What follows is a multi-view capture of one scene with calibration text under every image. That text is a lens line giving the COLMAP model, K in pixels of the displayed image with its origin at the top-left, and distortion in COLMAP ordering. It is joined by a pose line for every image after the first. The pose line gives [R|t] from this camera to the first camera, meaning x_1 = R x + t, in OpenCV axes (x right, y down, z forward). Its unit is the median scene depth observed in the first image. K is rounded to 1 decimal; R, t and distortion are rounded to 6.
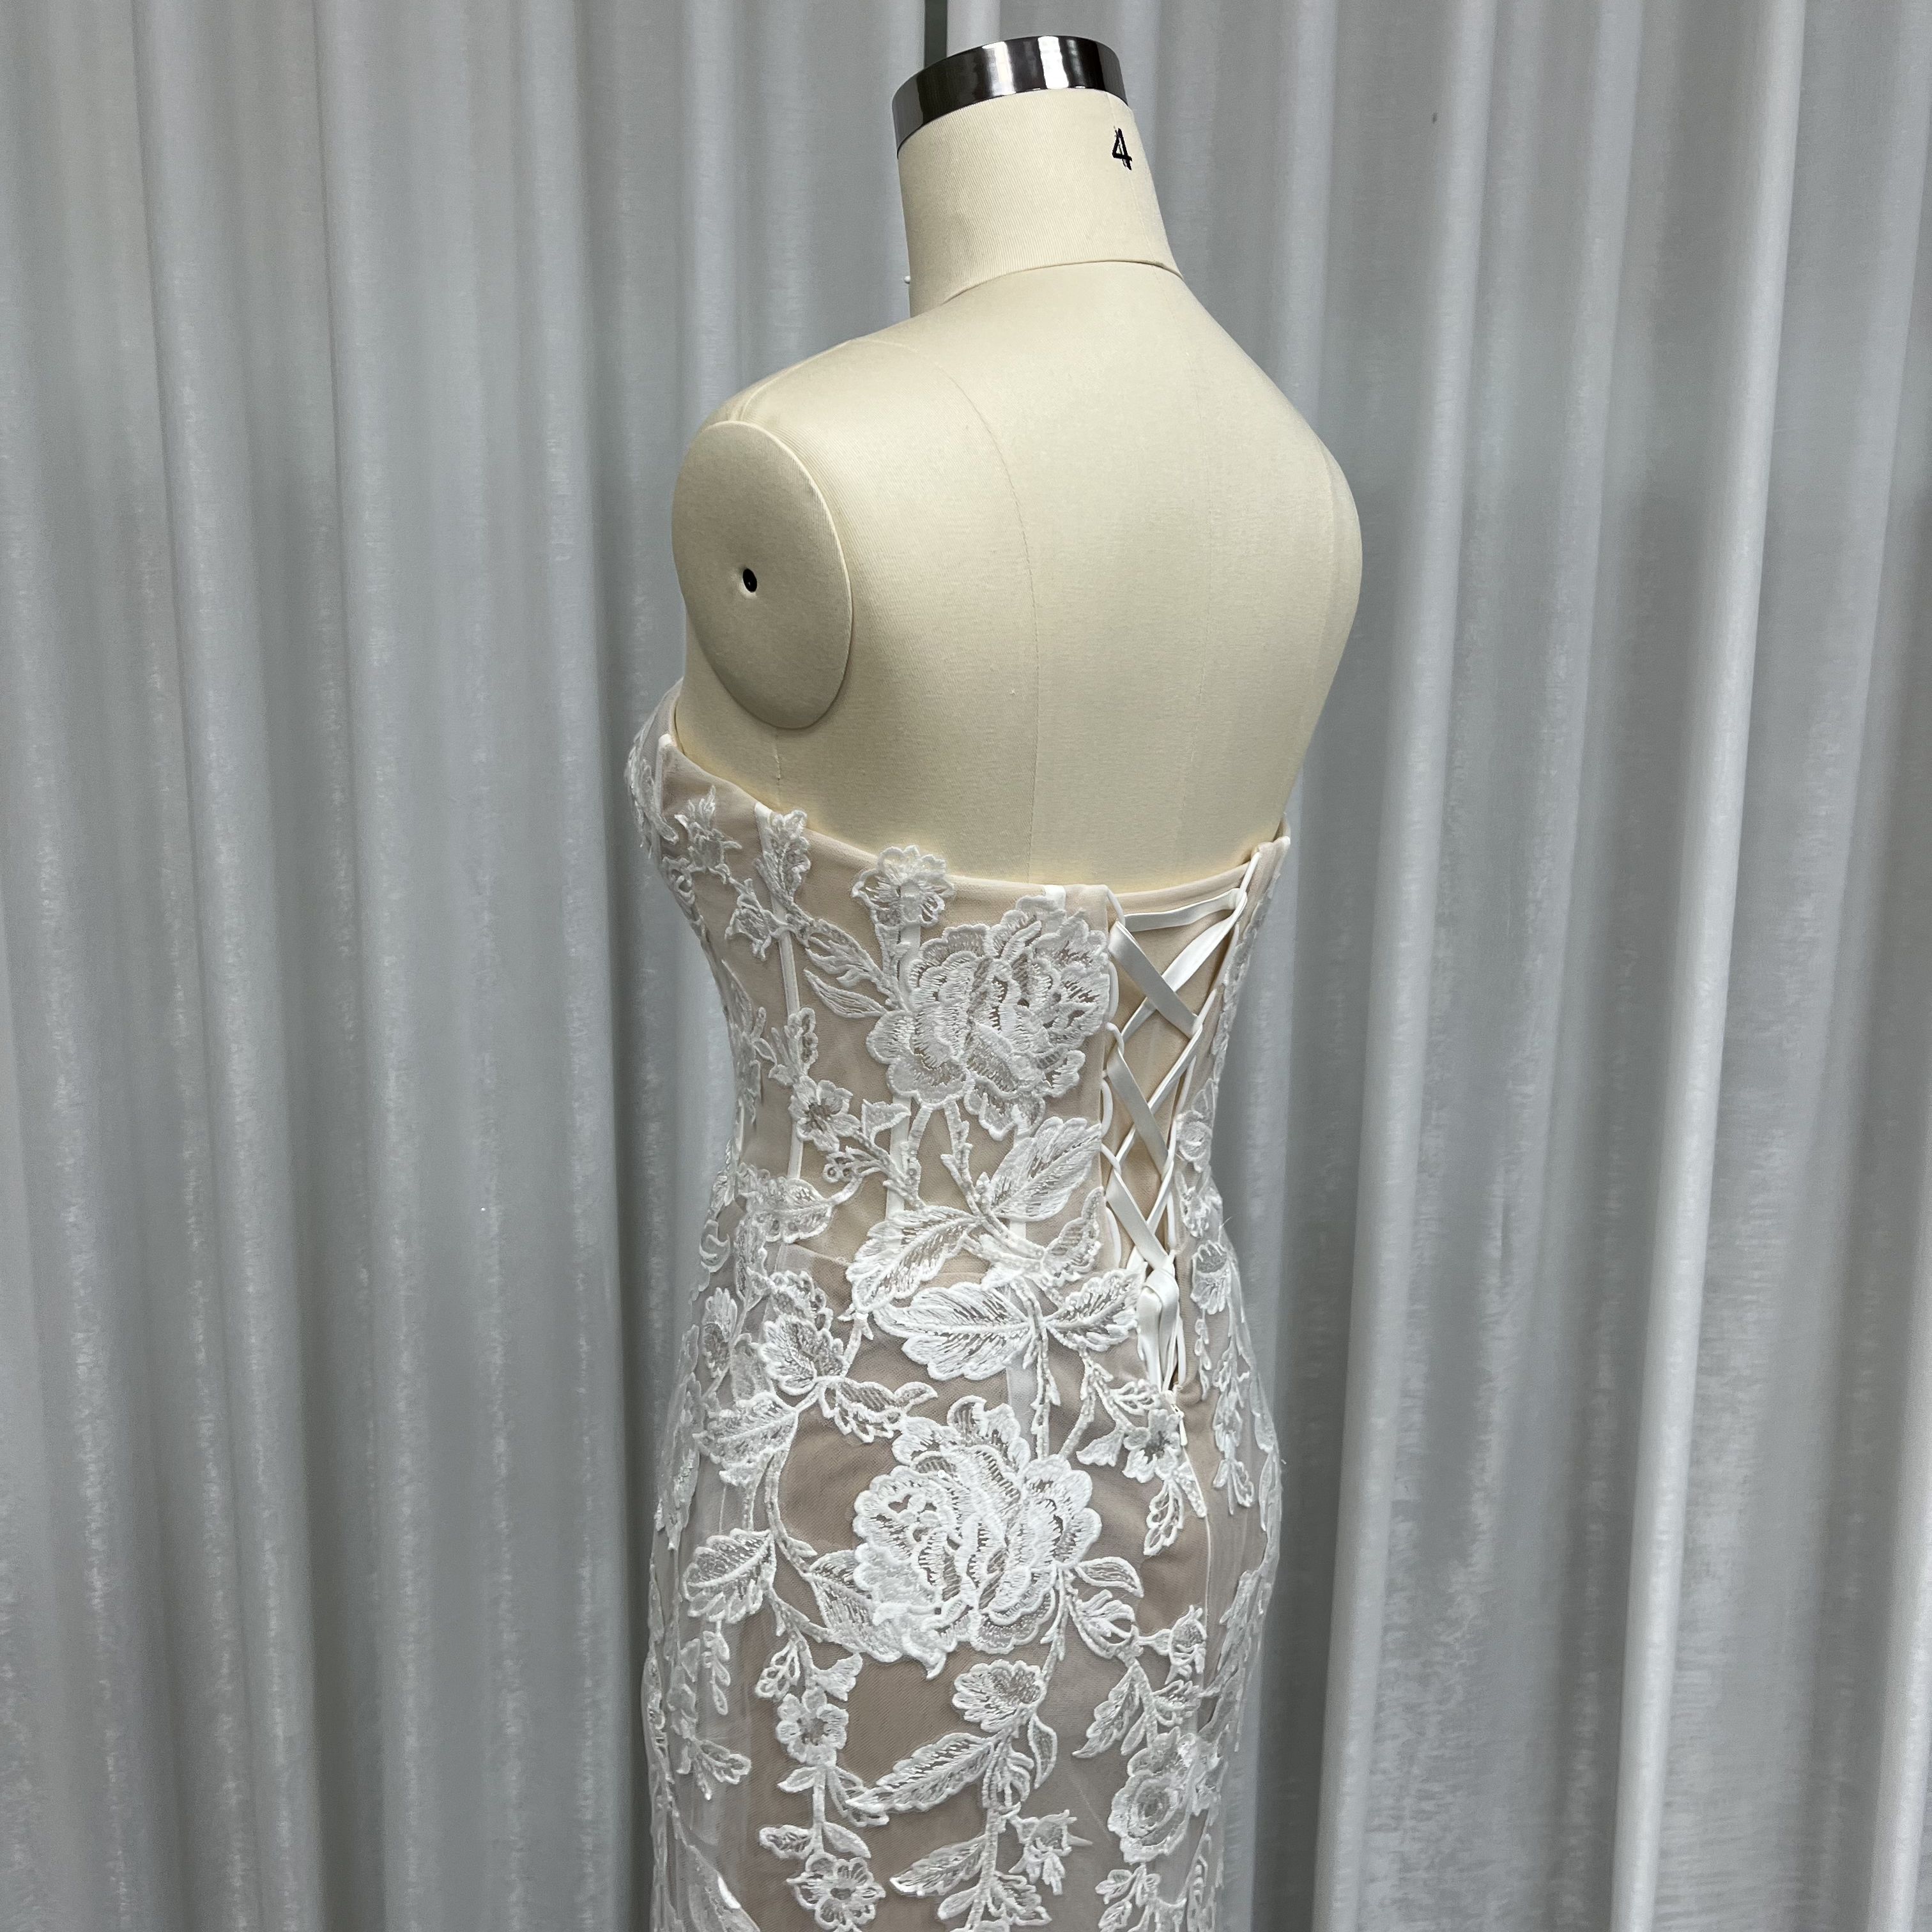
lens RADIAL K [[1864.4, 0, 959.4], [0, 1864.4, 935.4], [0, 0, 1]] dist [0.036006, -0.042753]
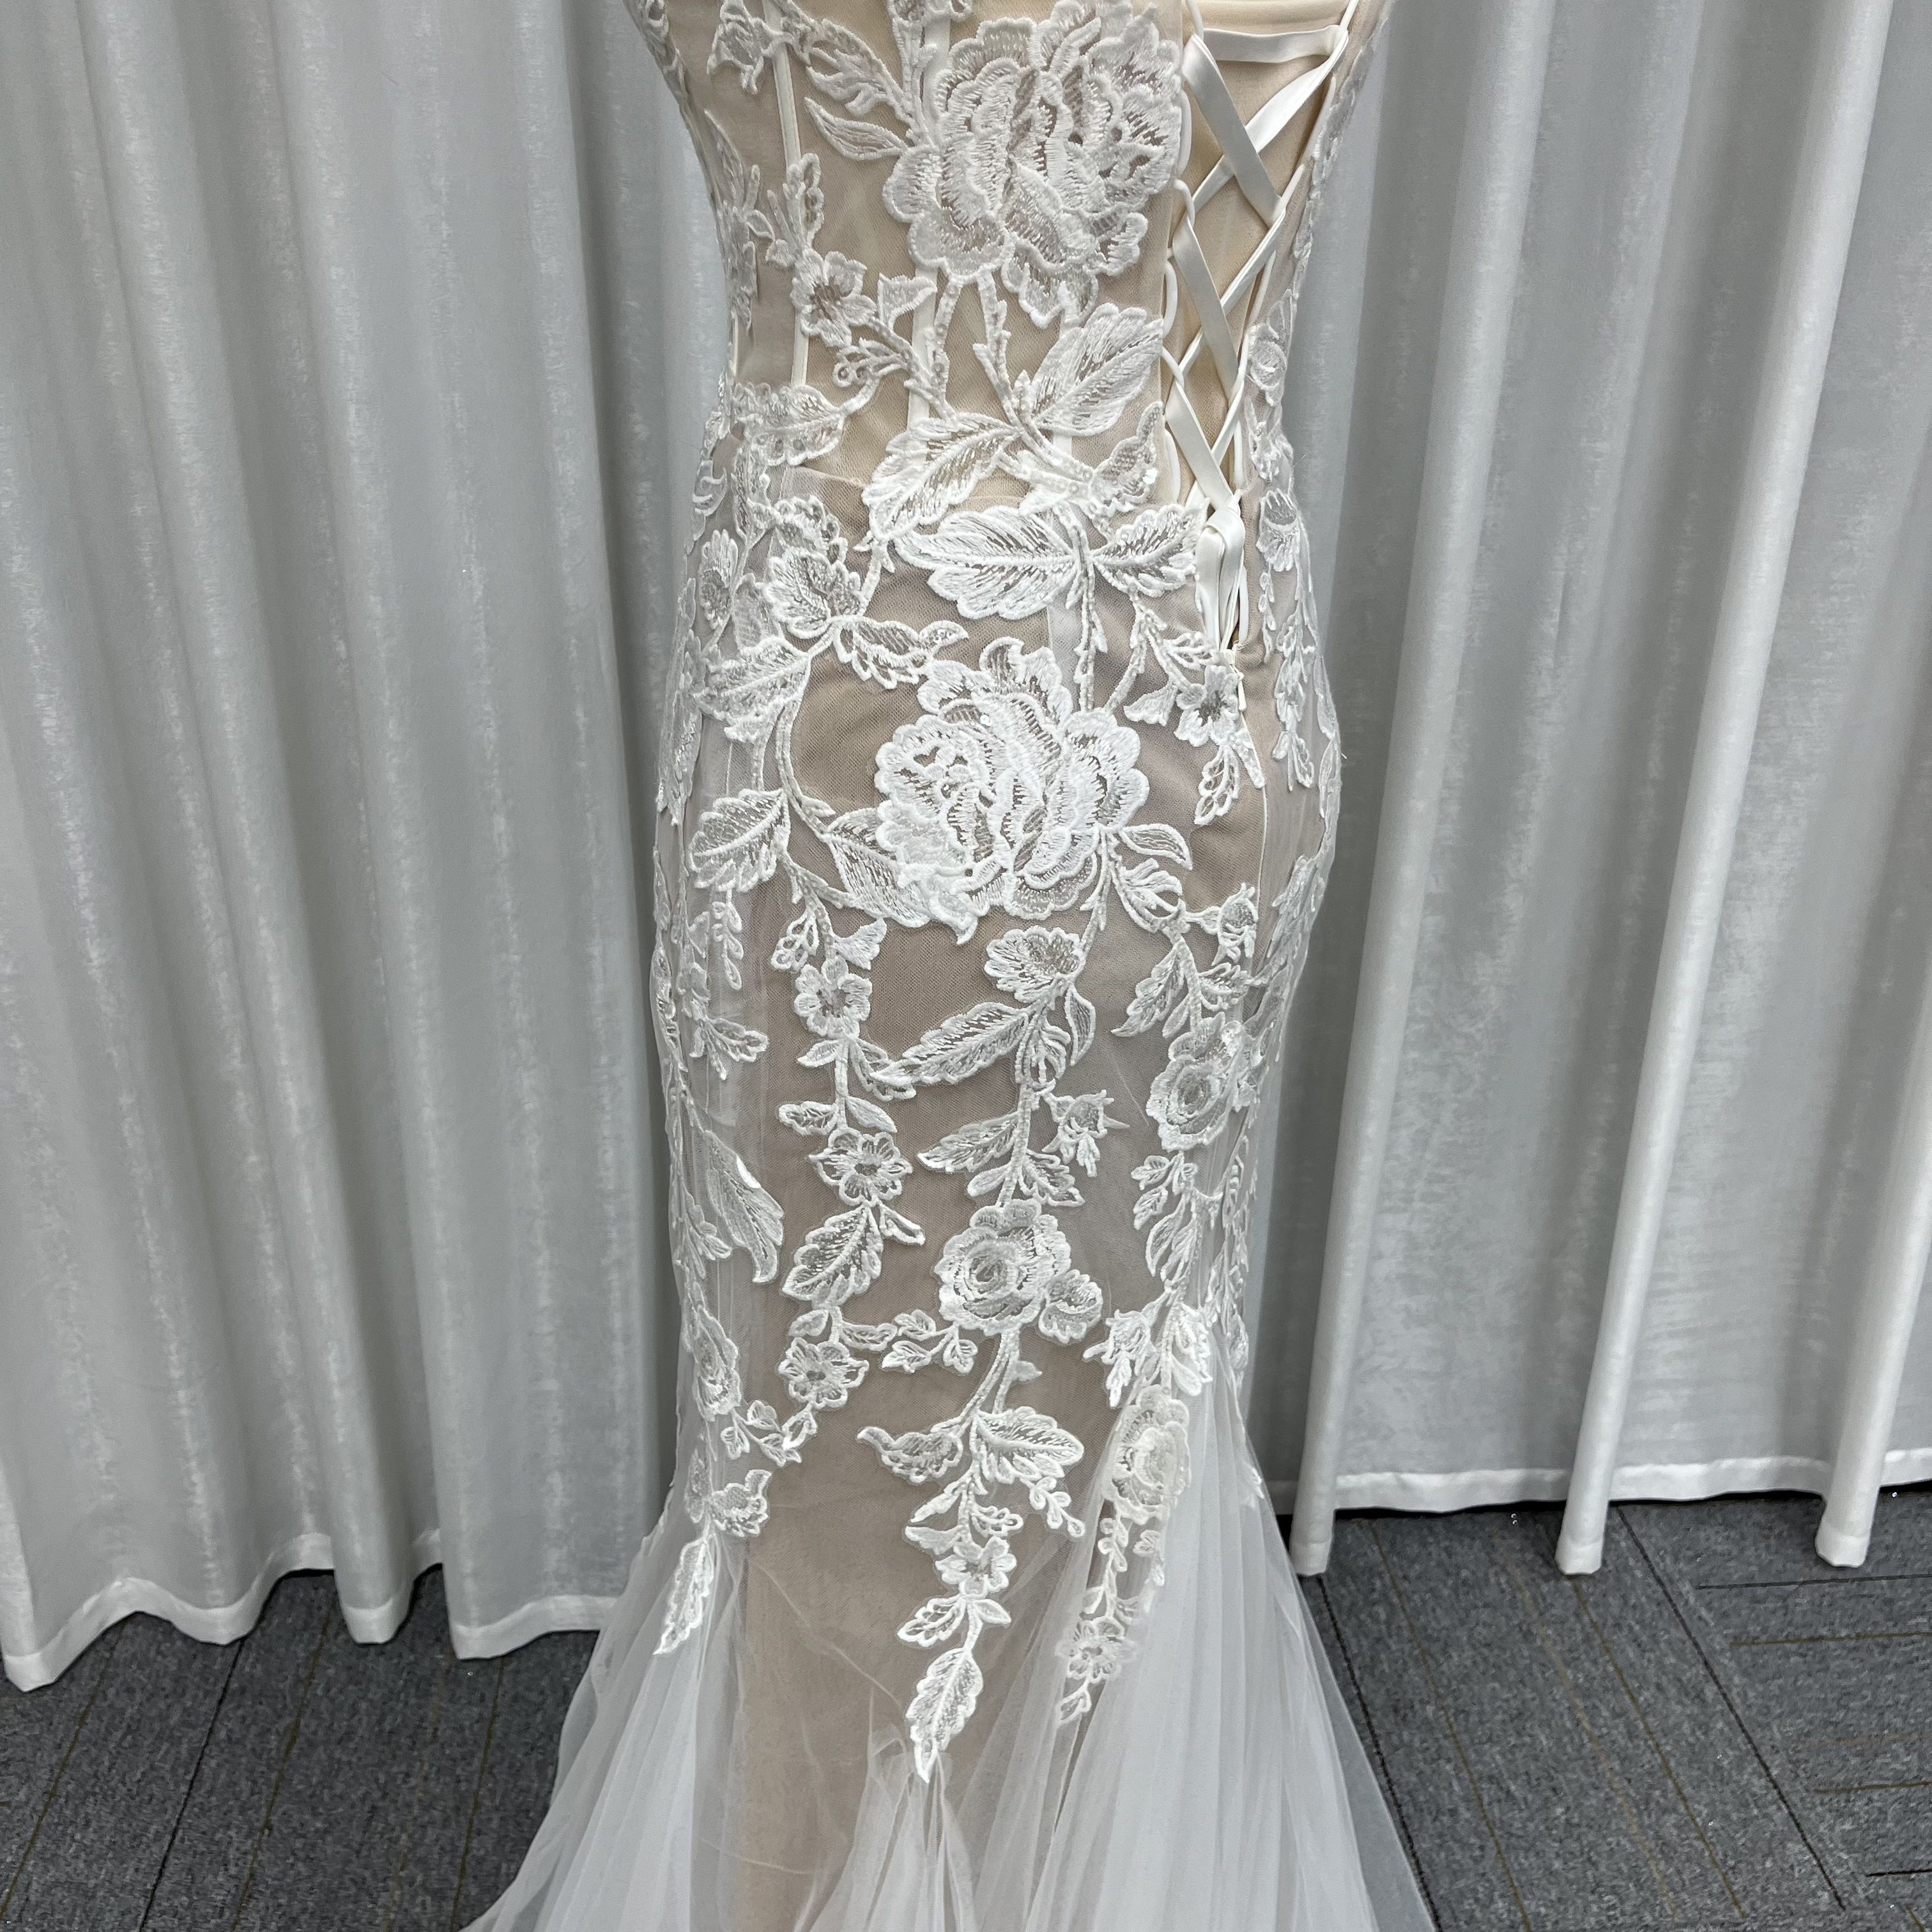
lens RADIAL K [[1843.1, 0, 958.7], [0, 1843.1, 941.3], [0, 0, 1]] dist [0.064237, -0.099373]
pose [[0.999995, 0.000915, -0.002879, -0.013512], [-0.000175, 0.969021, 0.246979, 0.168190], [0.003016, -0.246977, 0.969017, 0.120870]]
